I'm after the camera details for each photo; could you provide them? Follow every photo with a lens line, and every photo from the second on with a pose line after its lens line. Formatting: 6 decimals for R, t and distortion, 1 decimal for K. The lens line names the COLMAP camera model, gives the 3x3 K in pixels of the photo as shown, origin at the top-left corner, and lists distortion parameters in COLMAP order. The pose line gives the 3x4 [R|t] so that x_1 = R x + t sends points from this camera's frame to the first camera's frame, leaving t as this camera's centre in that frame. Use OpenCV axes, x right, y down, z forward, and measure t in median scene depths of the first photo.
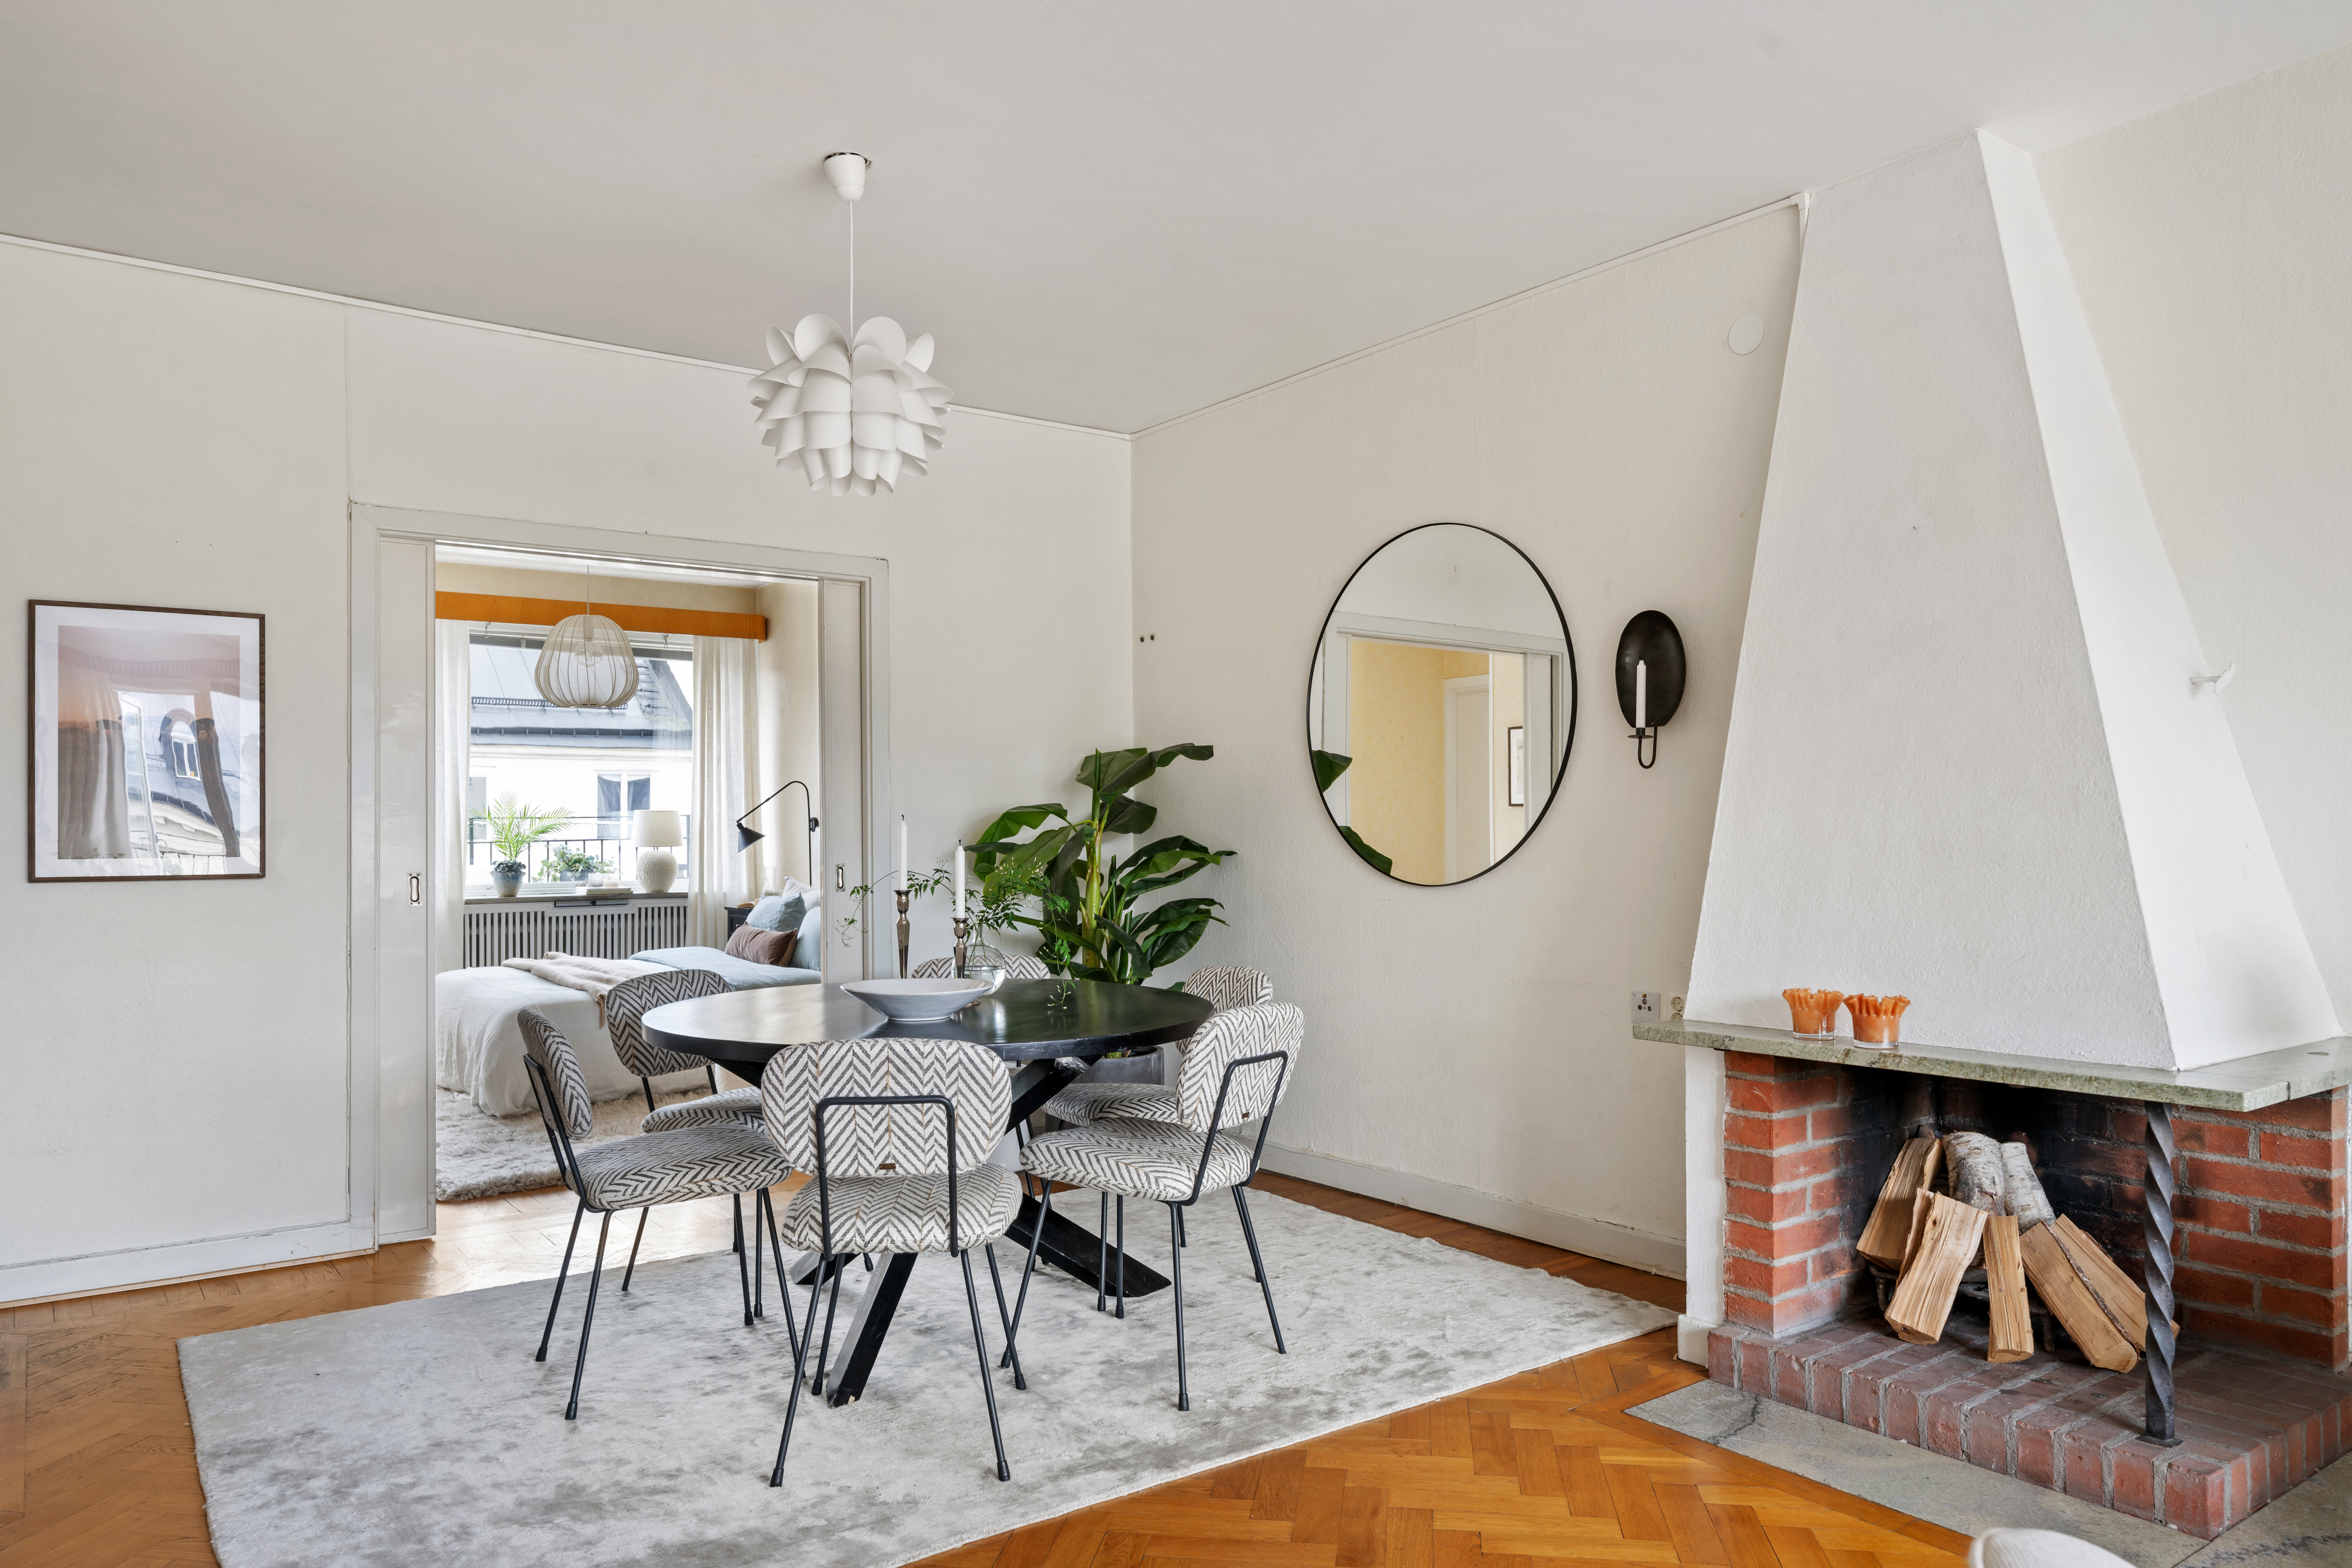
lens RADIAL K [[1550.3, 0, 1178.3], [0, 1550.3, 814.9], [0, 0, 1]] dist [-0.004425, -0.000759]
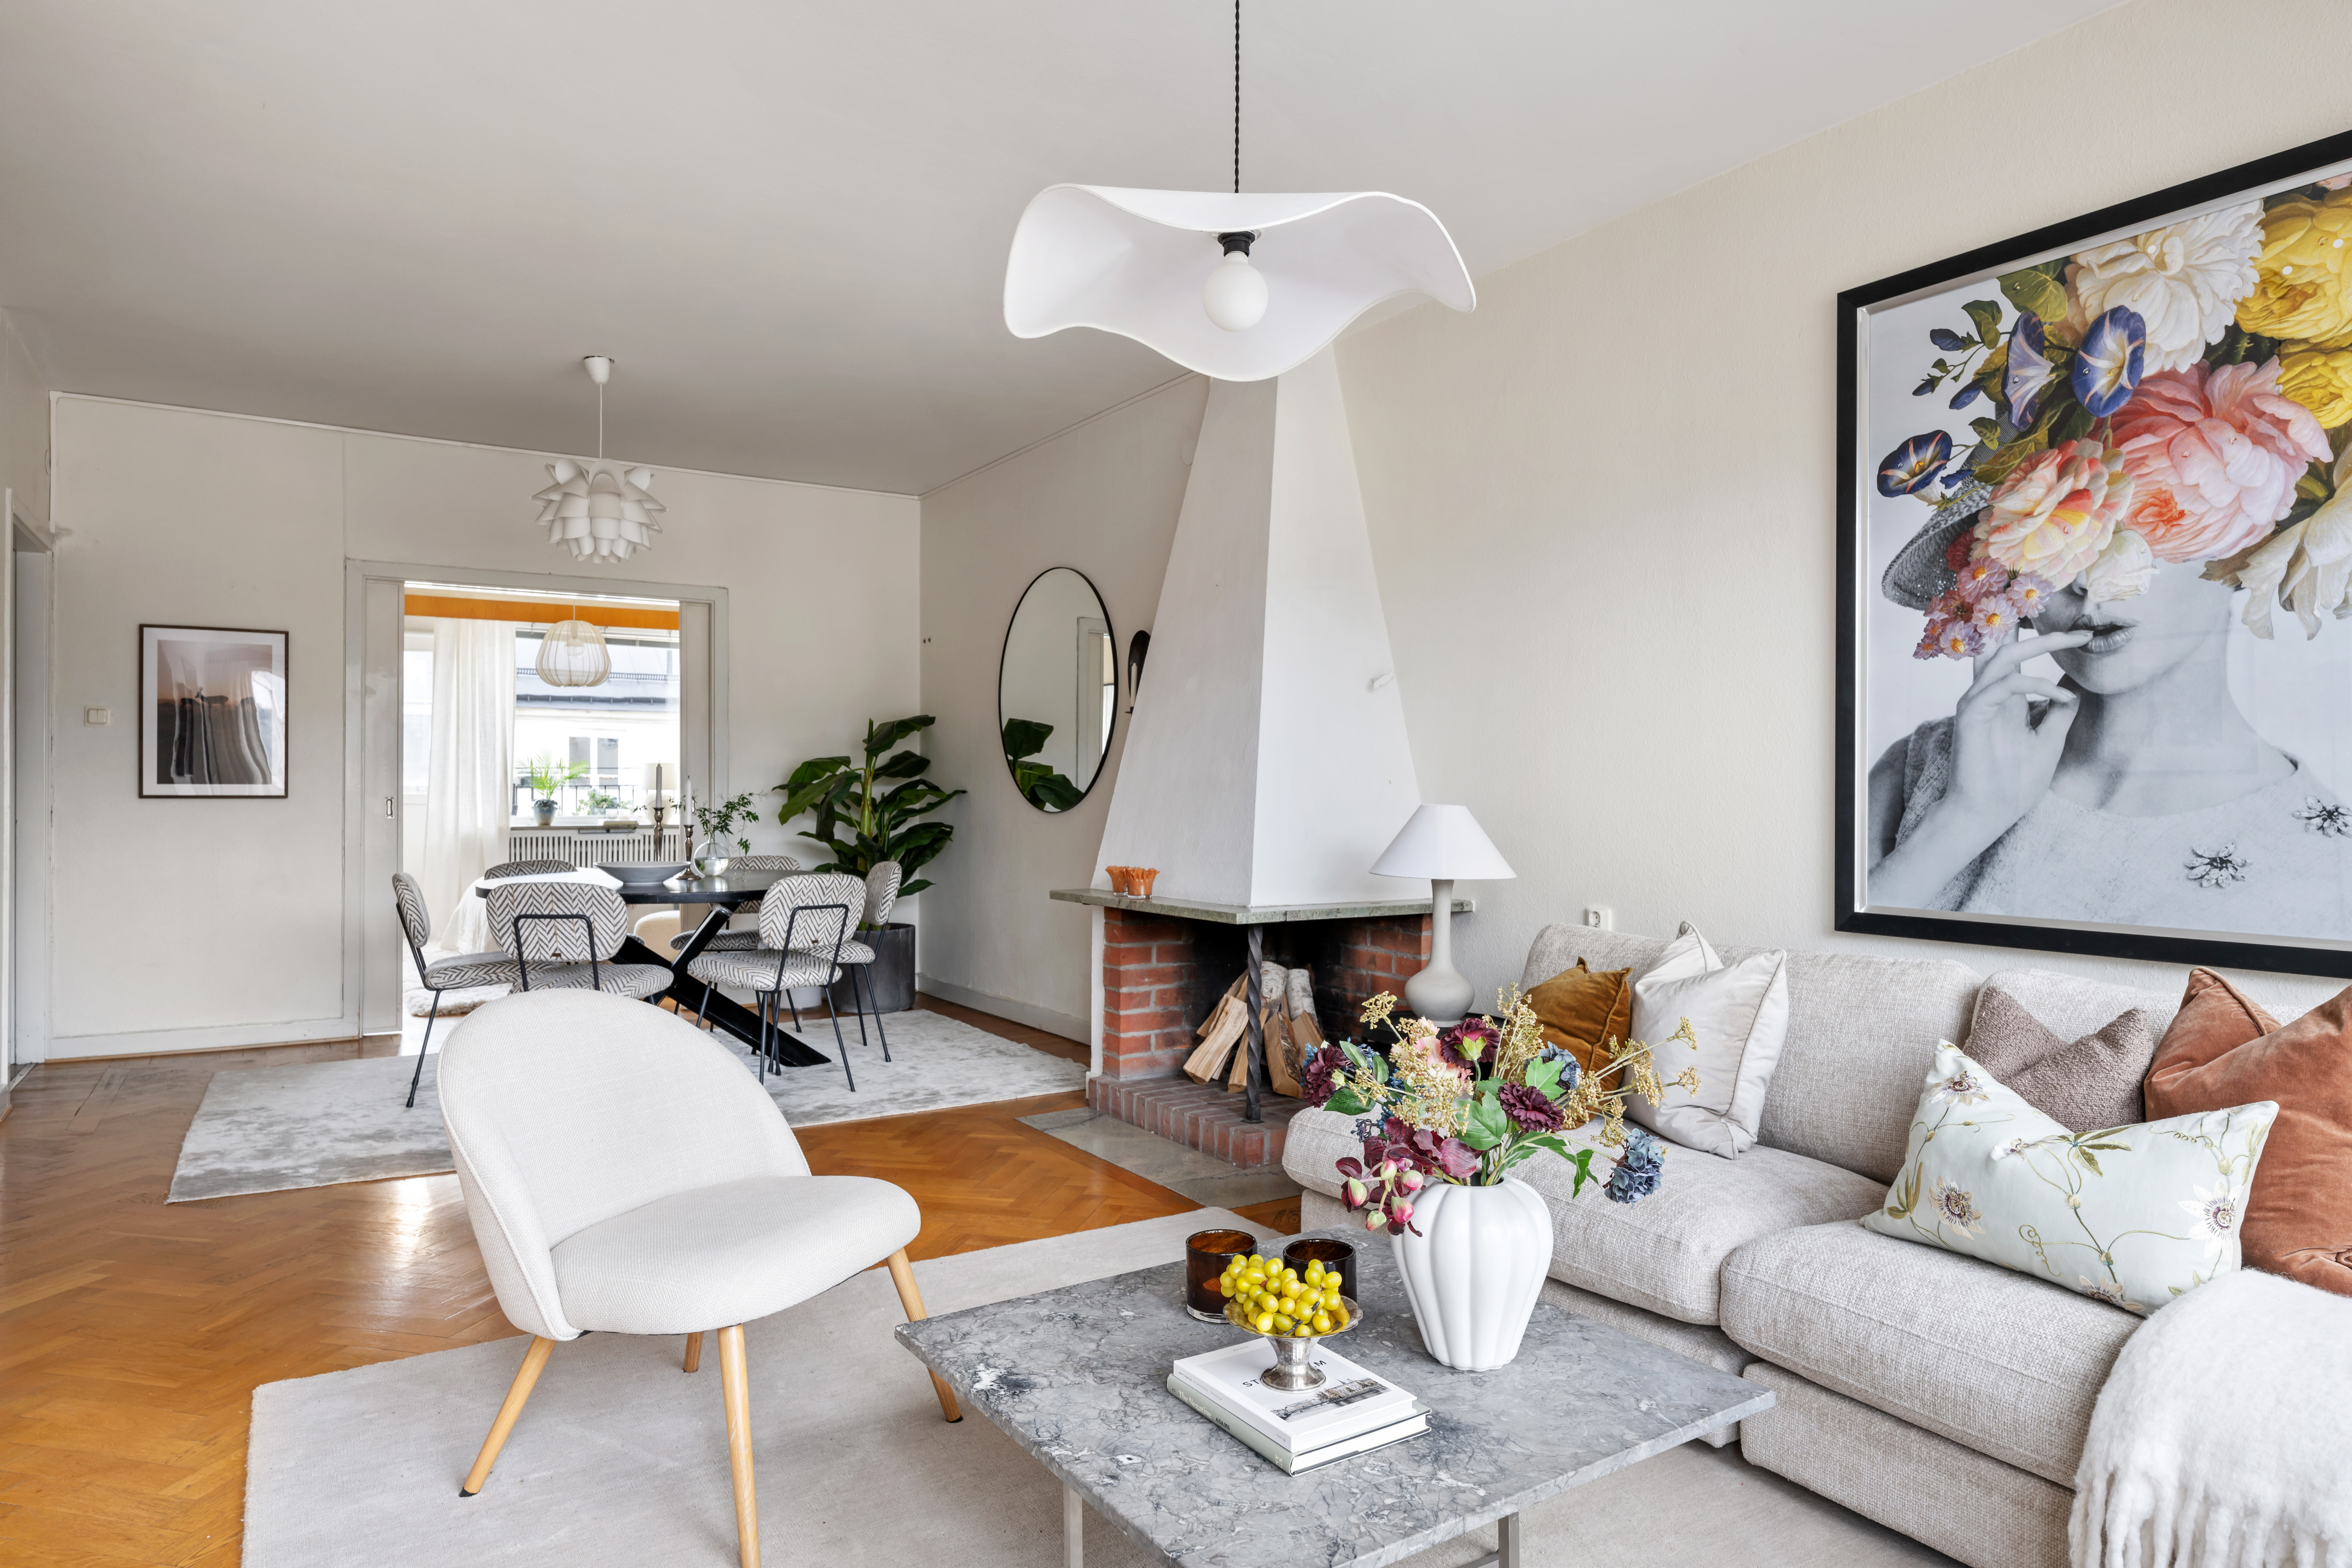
lens RADIAL K [[1398.7, 0, 1176.0], [0, 1398.7, 784.0], [0, 0, 1]] dist [-0.000420, -0.001186]
pose [[0.997339, 0.007701, -0.072494, 0.522051], [-0.007269, 0.999954, 0.006218, 0.013393], [0.072538, -0.005675, 0.997349, -0.448121]]
